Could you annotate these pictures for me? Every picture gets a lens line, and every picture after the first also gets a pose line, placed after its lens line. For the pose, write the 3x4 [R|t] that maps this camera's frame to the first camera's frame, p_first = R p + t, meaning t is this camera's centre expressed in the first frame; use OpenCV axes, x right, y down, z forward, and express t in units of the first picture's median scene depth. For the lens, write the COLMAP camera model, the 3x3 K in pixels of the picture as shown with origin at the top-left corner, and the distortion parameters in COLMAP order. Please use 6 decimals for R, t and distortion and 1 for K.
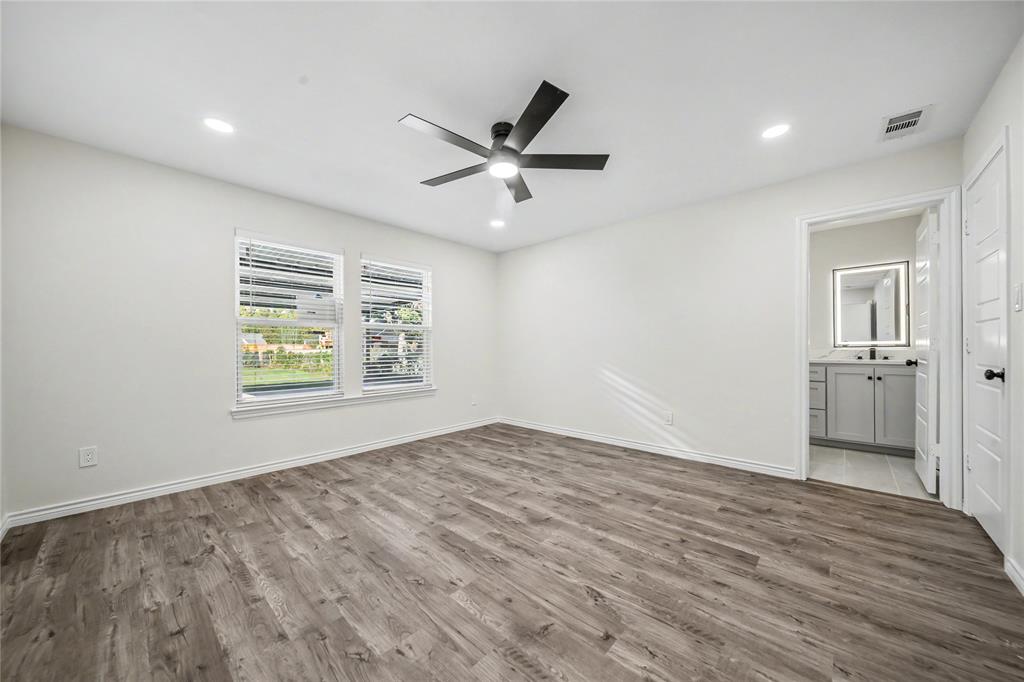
lens RADIAL K [[359.2, 0, 508.0], [0, 359.2, 347.9], [0, 0, 1]] dist [-0.000037, -0.000117]
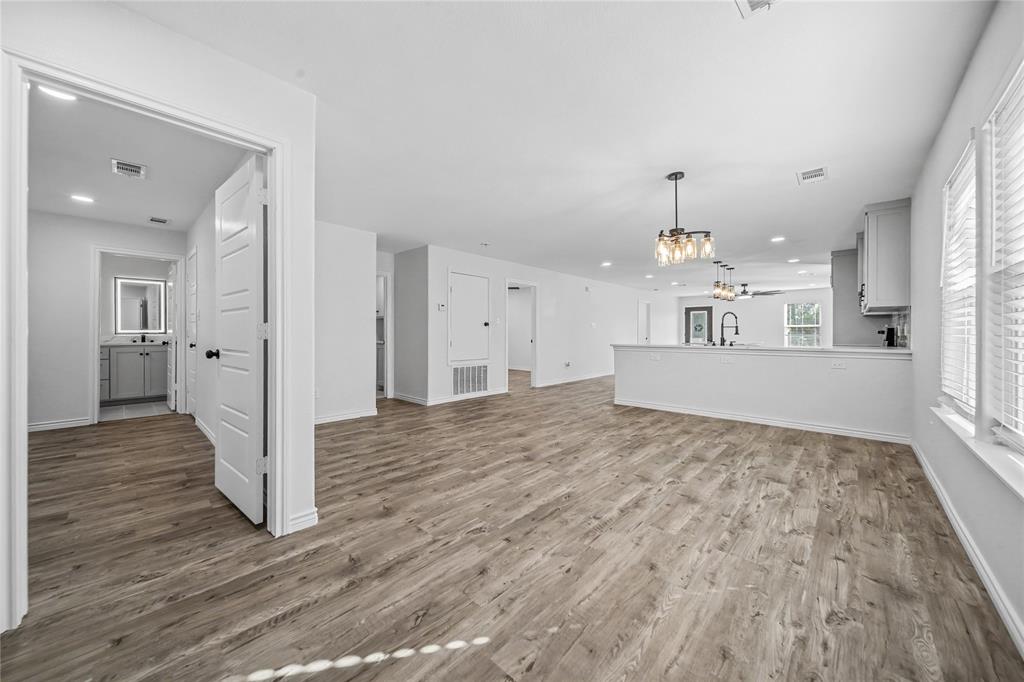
lens RADIAL K [[359.2, 0, 509.4], [0, 359.2, 335.6], [0, 0, 1]] dist [-0.000037, -0.000117]
pose [[-0.011453, 0.002345, 0.999932, -0.603876], [-0.002419, 0.999994, -0.002373, 0.004250], [-0.999931, -0.002446, -0.011448, -0.614179]]
